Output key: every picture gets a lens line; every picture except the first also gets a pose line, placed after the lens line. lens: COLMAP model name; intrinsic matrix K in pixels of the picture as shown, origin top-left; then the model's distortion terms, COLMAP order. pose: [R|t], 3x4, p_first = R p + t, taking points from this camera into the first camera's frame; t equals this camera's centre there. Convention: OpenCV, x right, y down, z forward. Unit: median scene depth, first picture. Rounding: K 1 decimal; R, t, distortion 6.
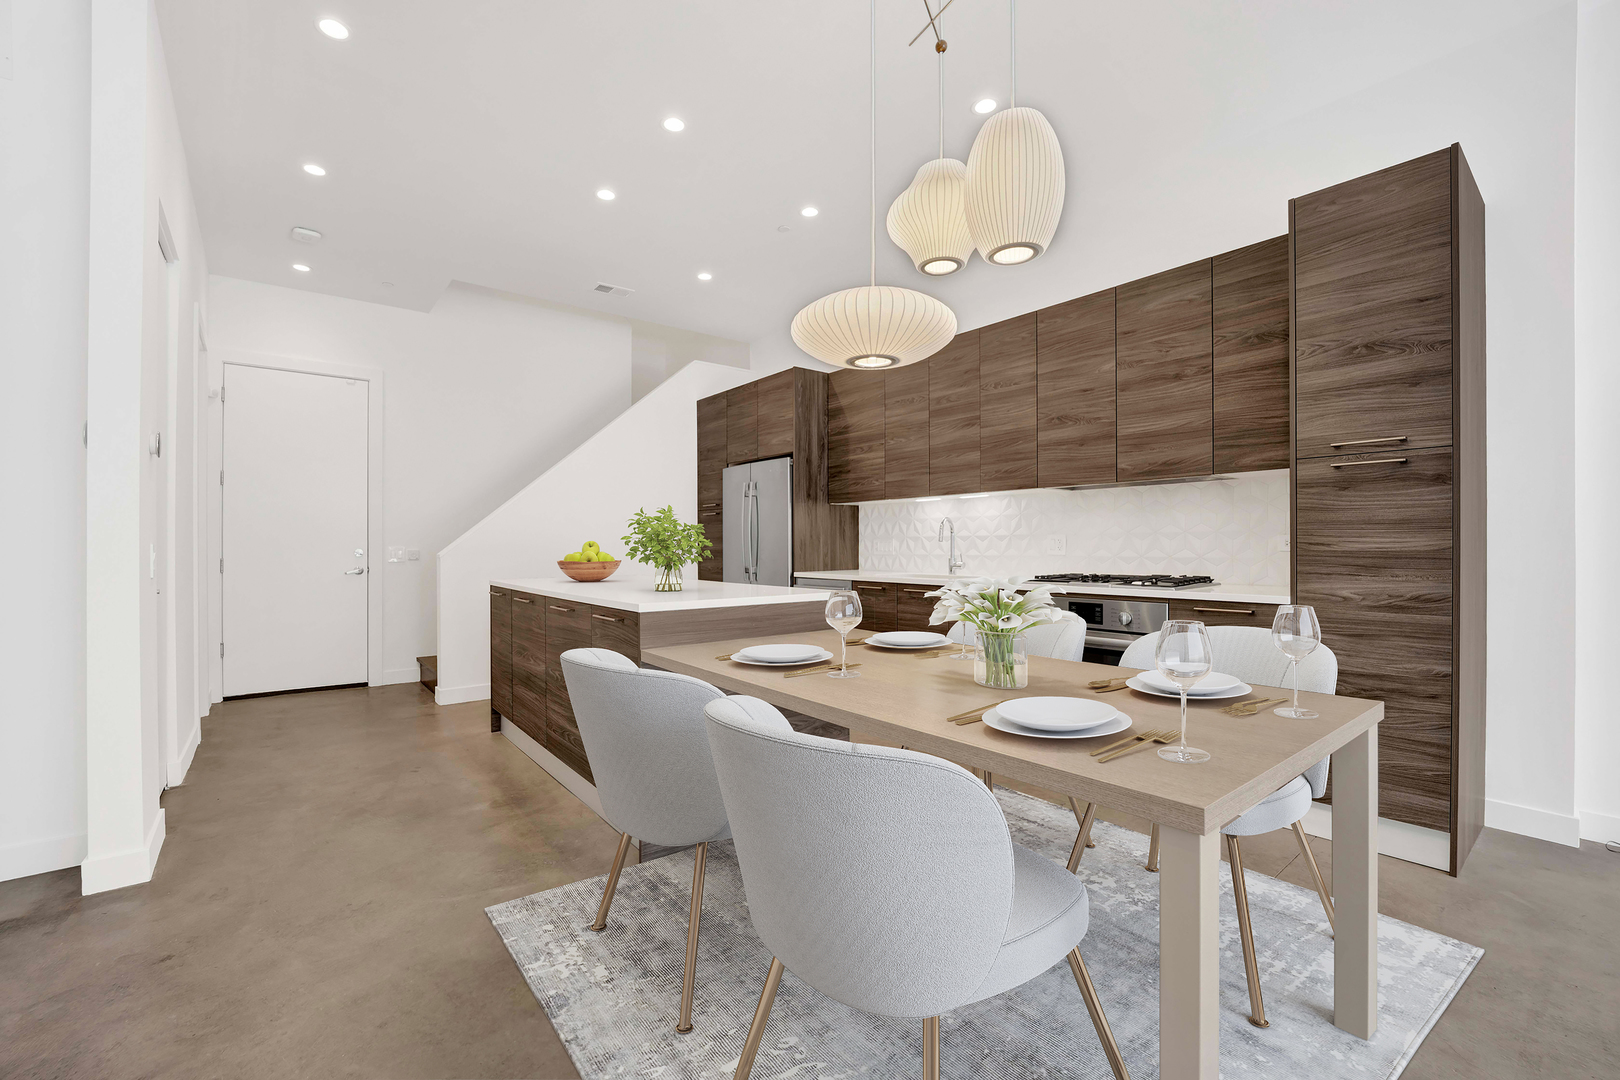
lens RADIAL K [[676.1, 0, 809.1], [0, 676.1, 548.6], [0, 0, 1]] dist [-0.015226, -0.000131]
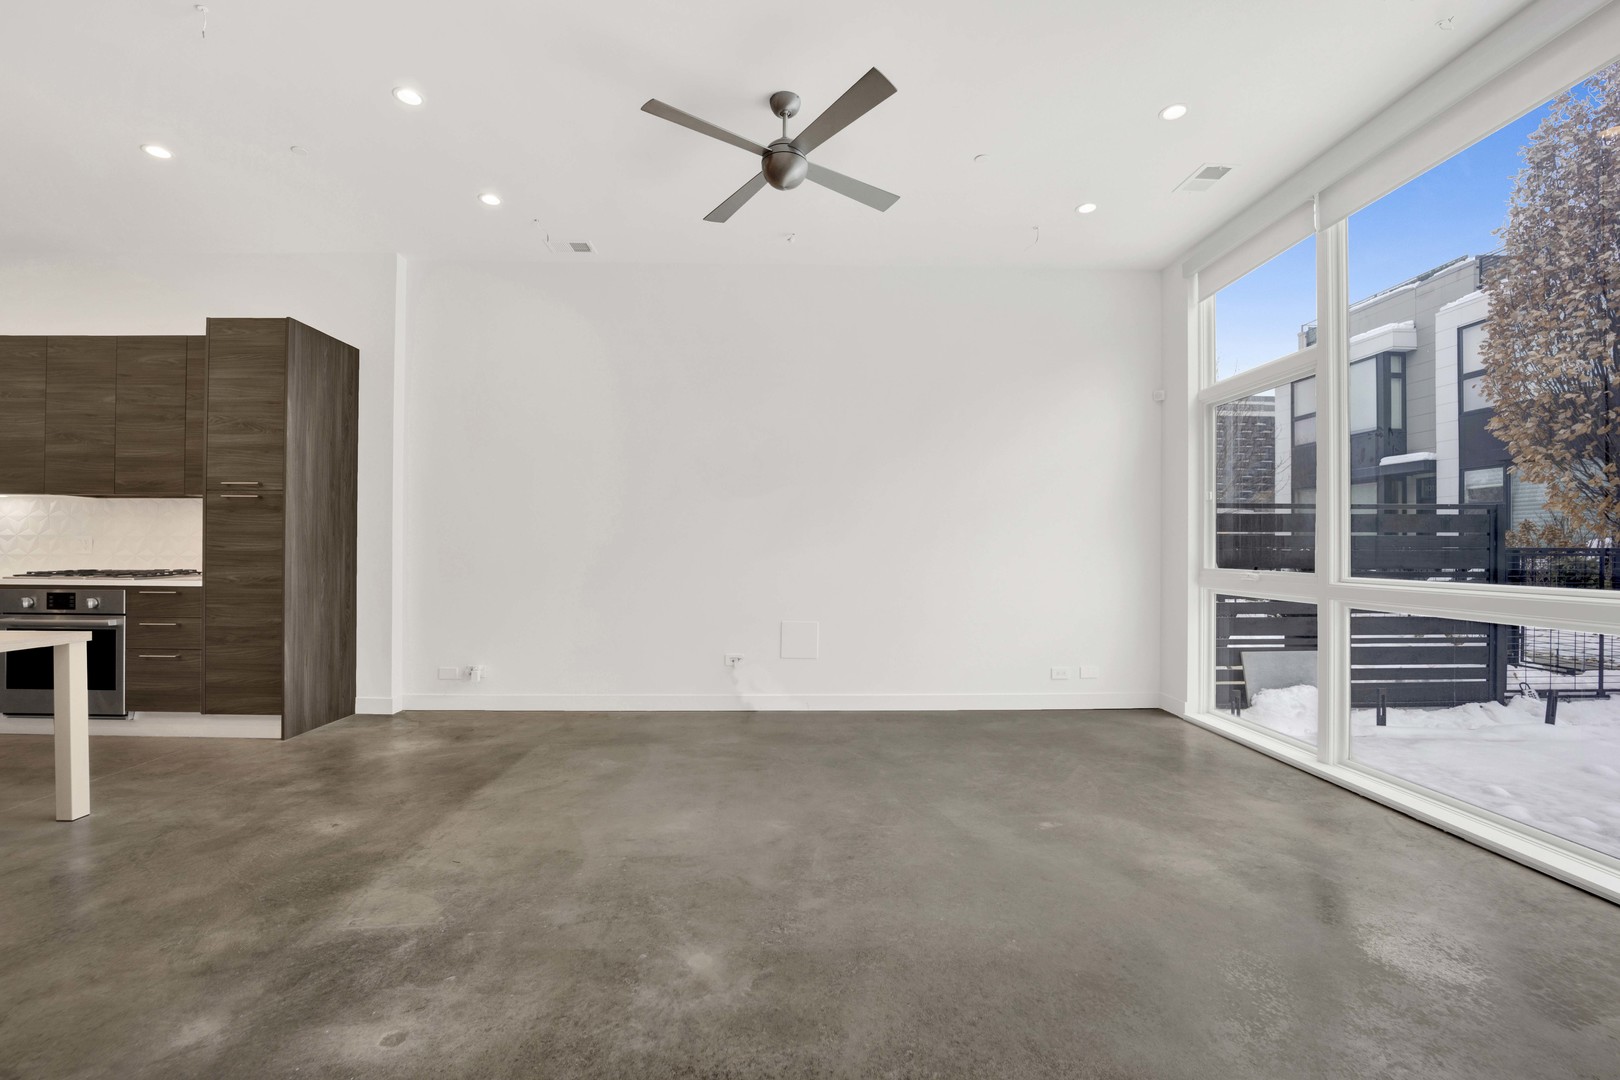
lens RADIAL K [[679.2, 0, 799.1], [0, 679.2, 543.0], [0, 0, 1]] dist [-0.021692, -0.000585]
pose [[0.613582, 0.013492, 0.789516, 0.228466], [-0.006679, 0.999907, -0.011896, -0.003295], [-0.789603, 0.002026, 0.613615, -0.617516]]
